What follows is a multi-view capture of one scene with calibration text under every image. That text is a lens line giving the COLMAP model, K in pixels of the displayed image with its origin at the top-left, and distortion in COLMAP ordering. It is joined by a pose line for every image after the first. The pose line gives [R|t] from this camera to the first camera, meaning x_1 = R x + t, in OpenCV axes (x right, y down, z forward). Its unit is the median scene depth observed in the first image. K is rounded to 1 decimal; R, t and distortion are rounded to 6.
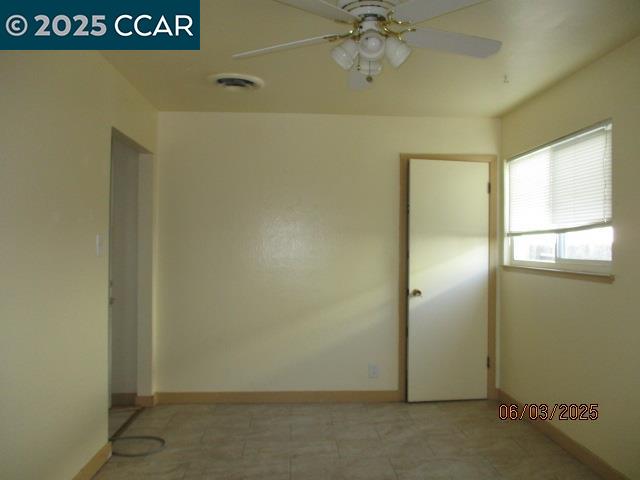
lens RADIAL K [[534.3, 0, 319.1], [0, 534.3, 240.9], [0, 0, 1]] dist [0.000352, 0.000744]
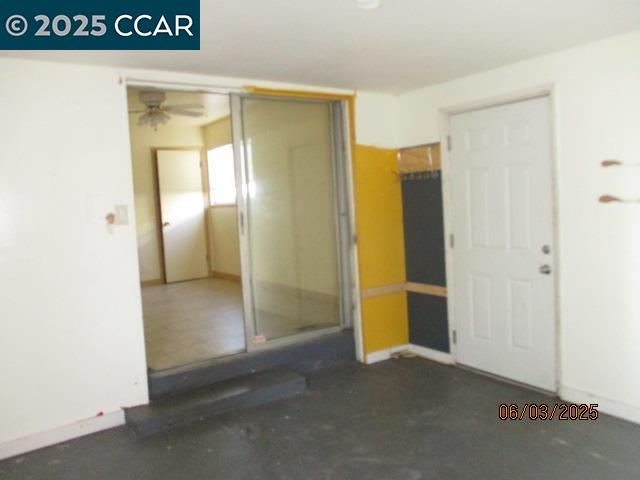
lens RADIAL K [[534.3, 0, 319.6], [0, 534.3, 240.3], [0, 0, 1]] dist [0.000352, 0.000744]
pose [[0.864449, -0.093770, 0.493897, -0.270643], [0.058490, 0.994538, 0.086447, 0.024919], [-0.499306, -0.045841, 0.865212, -0.837743]]
